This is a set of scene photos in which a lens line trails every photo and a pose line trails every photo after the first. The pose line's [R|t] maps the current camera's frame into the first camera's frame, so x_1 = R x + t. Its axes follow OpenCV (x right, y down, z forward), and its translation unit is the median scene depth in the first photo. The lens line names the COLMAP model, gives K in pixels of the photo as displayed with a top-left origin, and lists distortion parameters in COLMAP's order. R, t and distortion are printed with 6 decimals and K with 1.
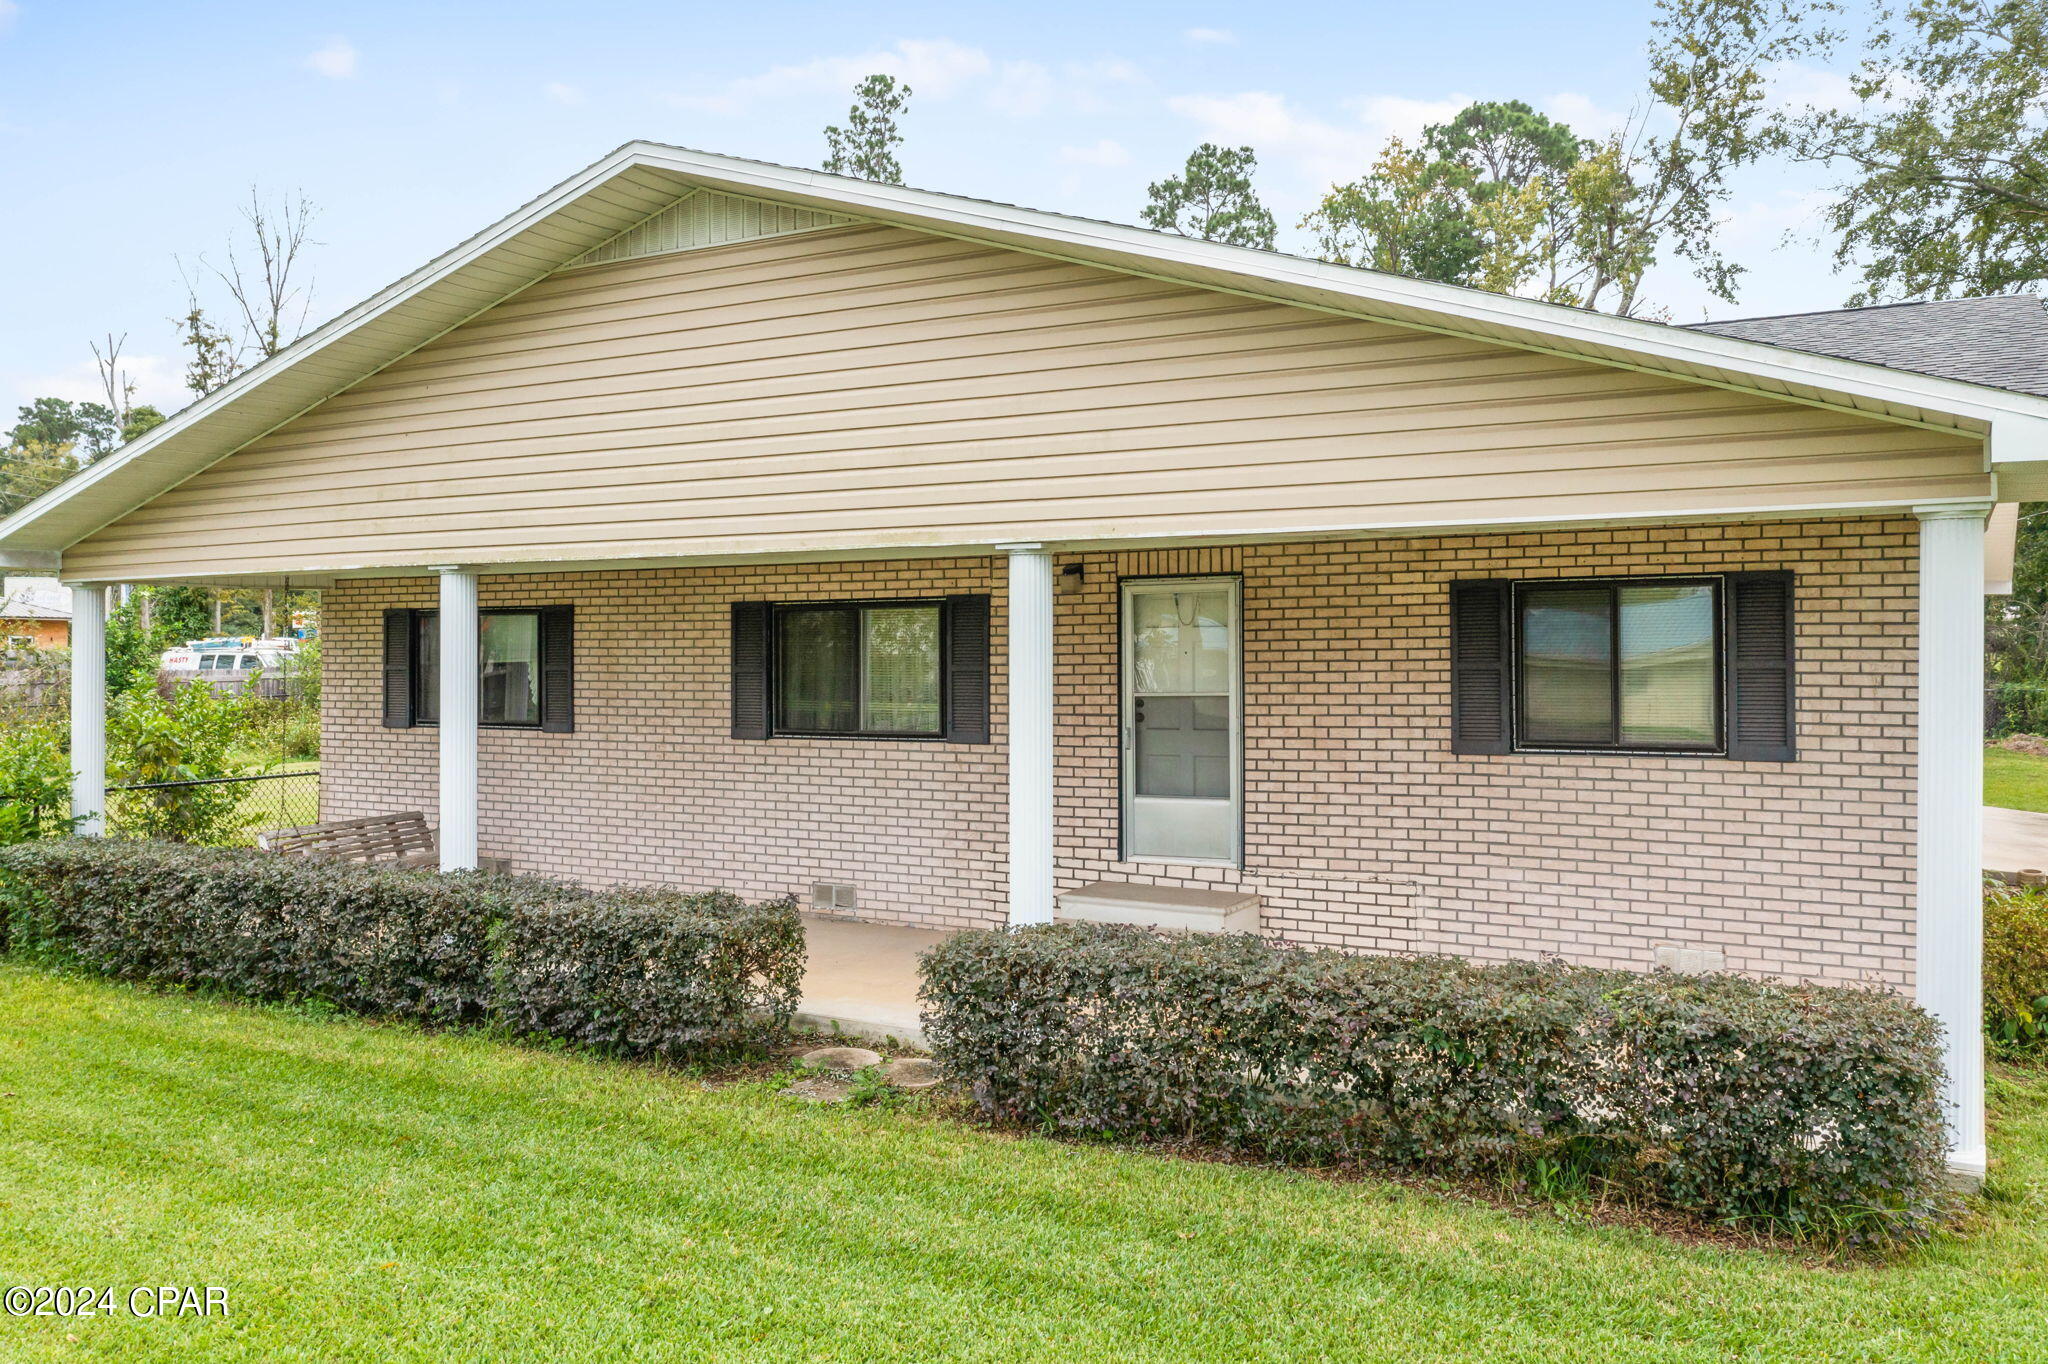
lens RADIAL K [[1592.6, 0, 958.5], [0, 1592.6, 716.7], [0, 0, 1]] dist [0.003600, 0.002820]
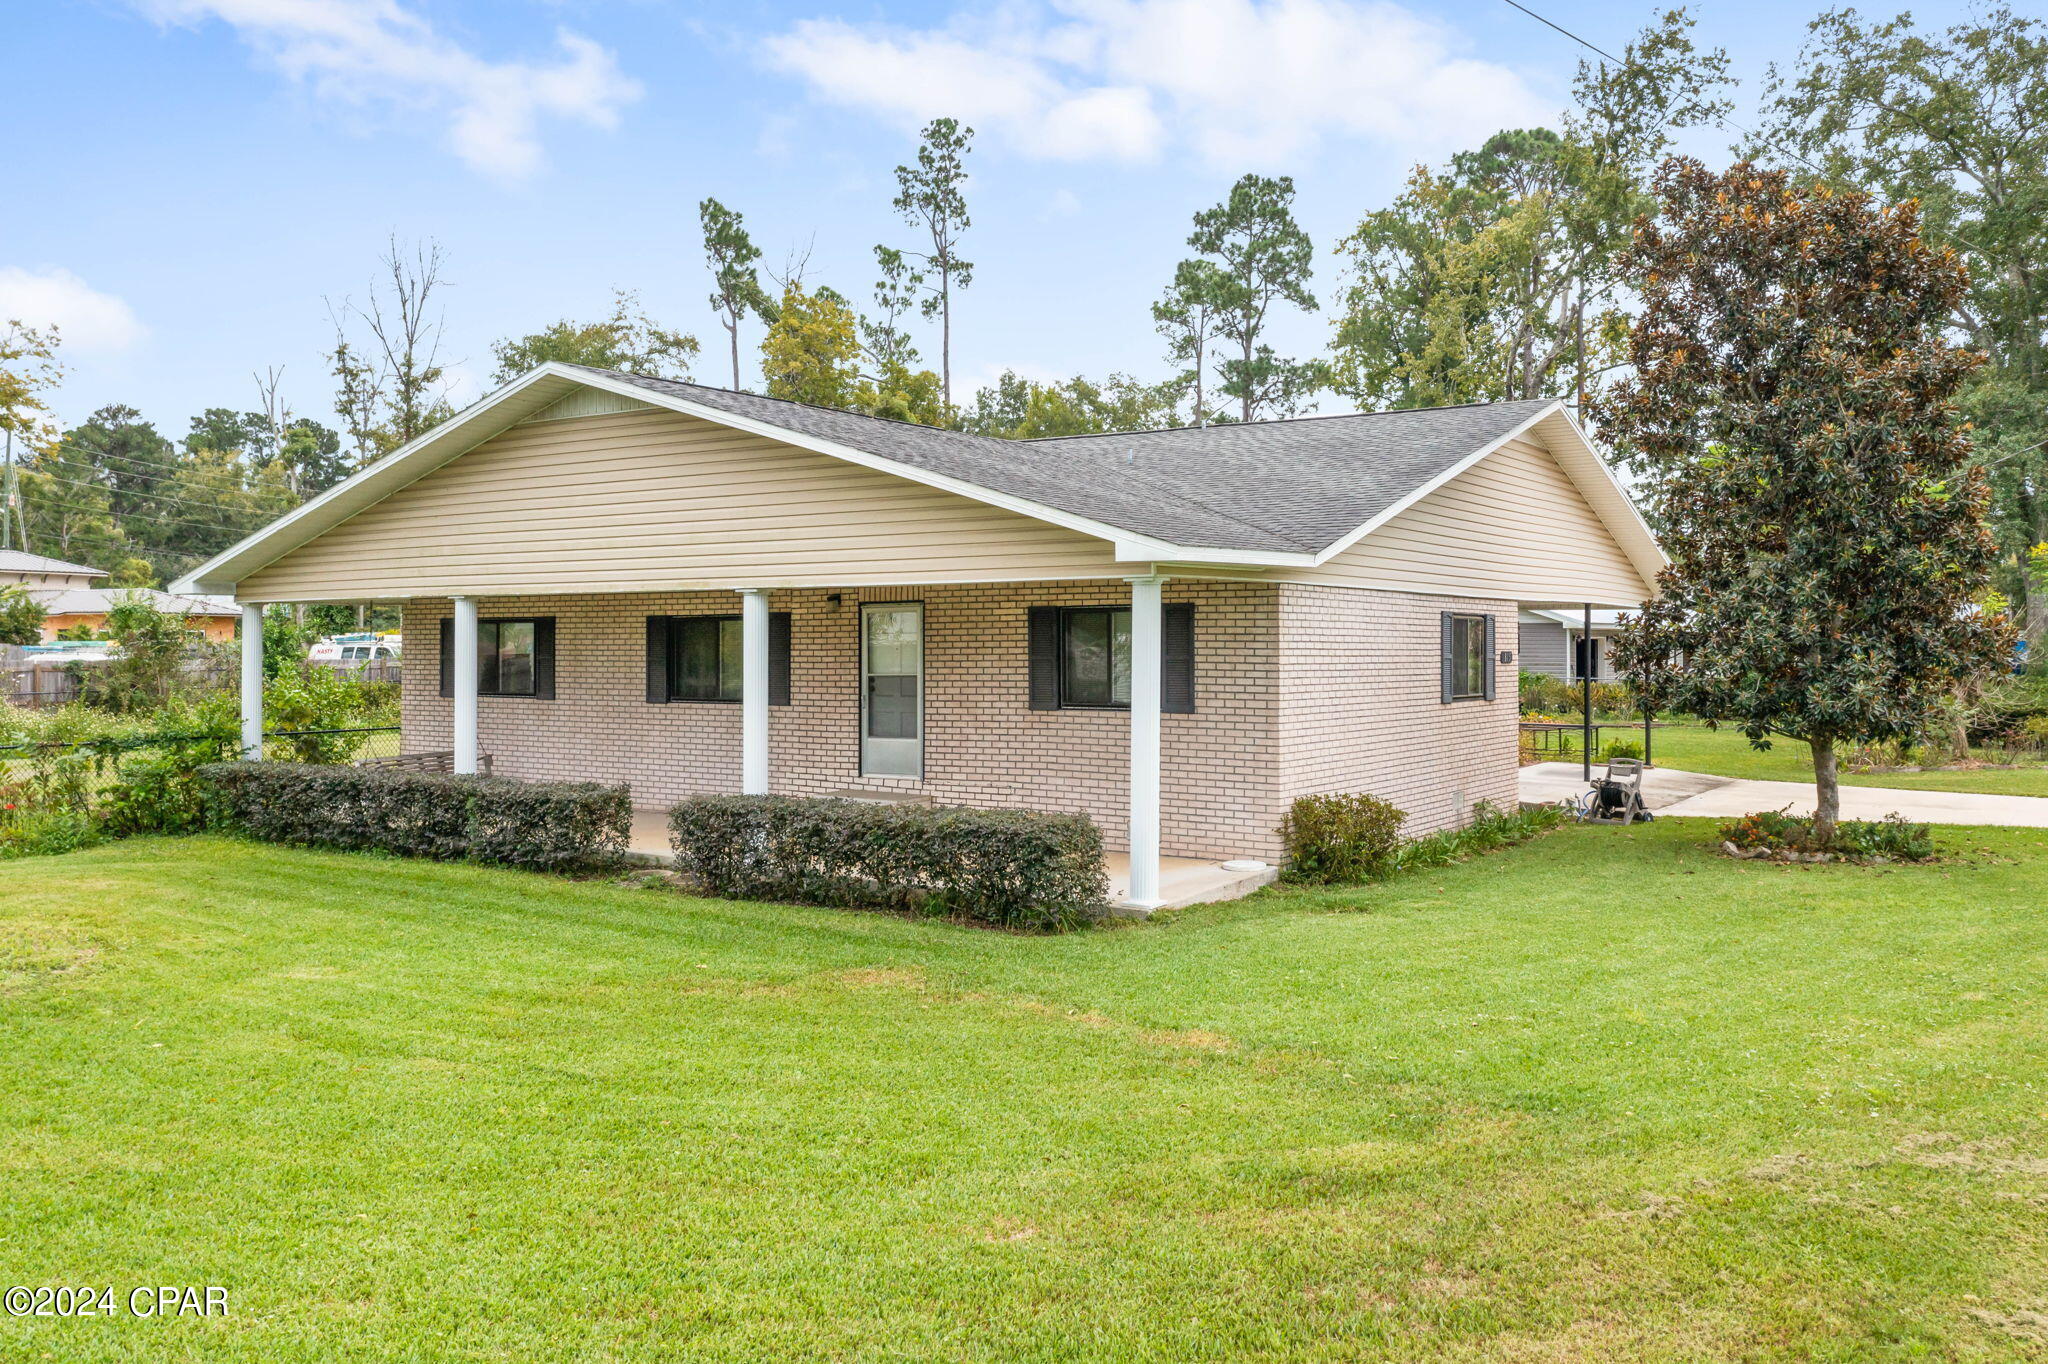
lens RADIAL K [[1592.6, 0, 958.5], [0, 1592.6, 716.7], [0, 0, 1]] dist [0.003600, 0.002820]
pose [[0.996639, 0.006050, -0.081690, 0.291093], [-0.005670, 0.999972, 0.004875, 0.017822], [0.081717, -0.004395, 0.996646, -0.535522]]
